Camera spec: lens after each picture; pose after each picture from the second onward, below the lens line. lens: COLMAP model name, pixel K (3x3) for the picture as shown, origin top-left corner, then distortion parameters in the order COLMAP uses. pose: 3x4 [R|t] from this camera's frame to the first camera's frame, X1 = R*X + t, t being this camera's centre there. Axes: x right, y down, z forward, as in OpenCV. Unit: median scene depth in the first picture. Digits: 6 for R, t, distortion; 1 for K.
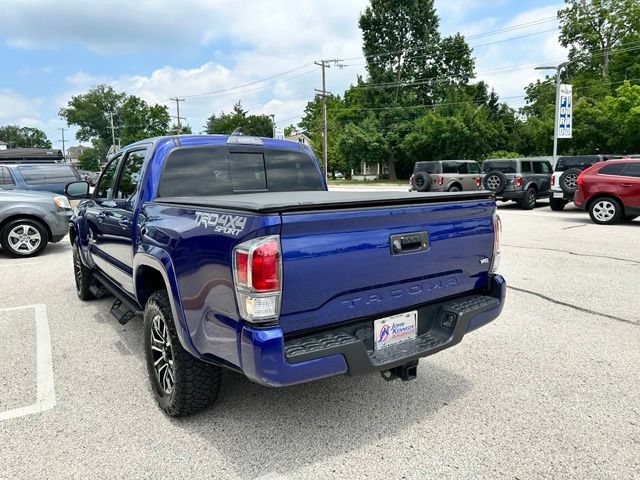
lens RADIAL K [[456.1, 0, 317.0], [0, 456.1, 236.1], [0, 0, 1]] dist [0.023342, -0.027494]
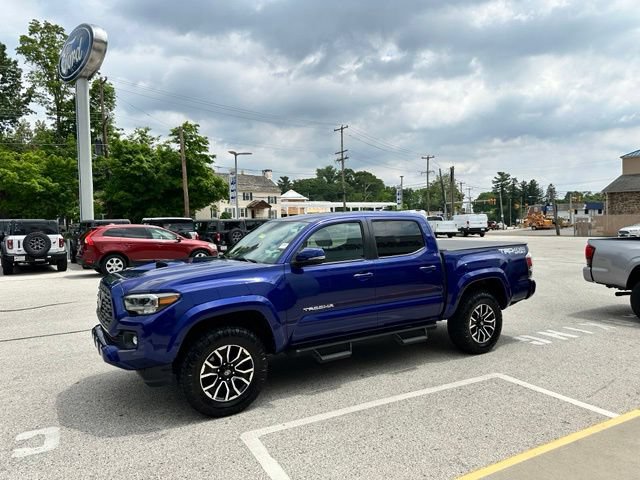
lens RADIAL K [[453.0, 0, 316.2], [0, 453.0, 239.9], [0, 0, 1]] dist [0.071014, -0.111181]
pose [[0.063603, -0.020607, 0.997762, -0.148804], [0.147998, 0.988927, 0.010991, -0.014822], [-0.986940, 0.146968, 0.065949, 0.095902]]
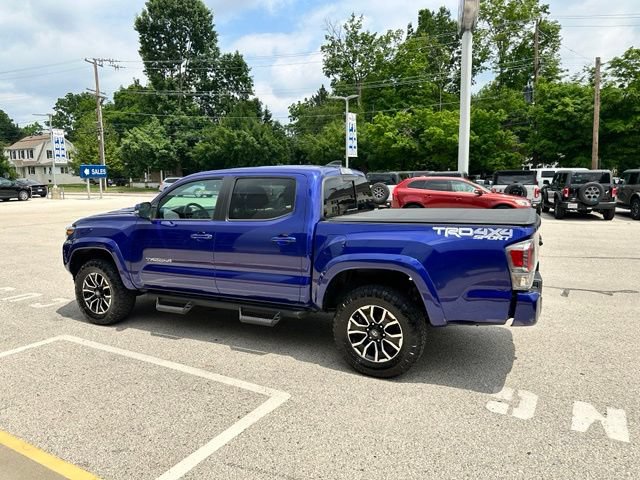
lens RADIAL K [[448.7, 0, 314.2], [0, 448.7, 240.5], [0, 0, 1]] dist [0.072423, -0.111121]
pose [[0.876421, -0.054470, 0.478455, -0.069226], [0.057047, 0.998329, 0.009158, -0.002458], [-0.478154, 0.019268, 0.878065, -0.005165]]
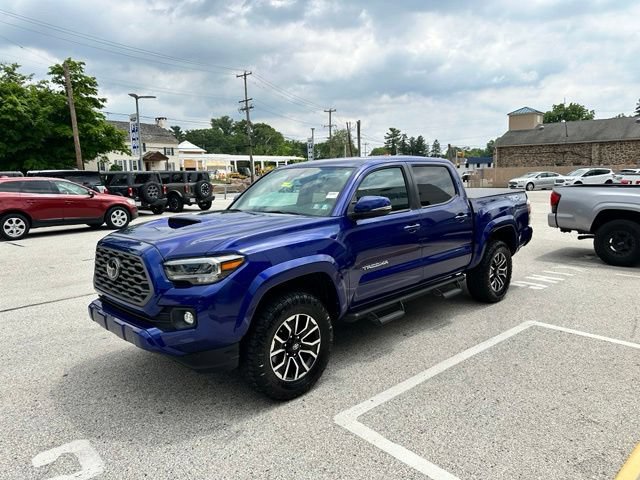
lens RADIAL K [[454.4, 0, 323.2], [0, 454.4, 236.1], [0, 0, 1]] dist [0.079488, -0.127097]
pose [[-0.176647, -0.109024, 0.978218, -0.133357], [0.154176, 0.978513, 0.136898, -0.017895], [-0.972124, 0.175000, -0.156042, 0.126367]]
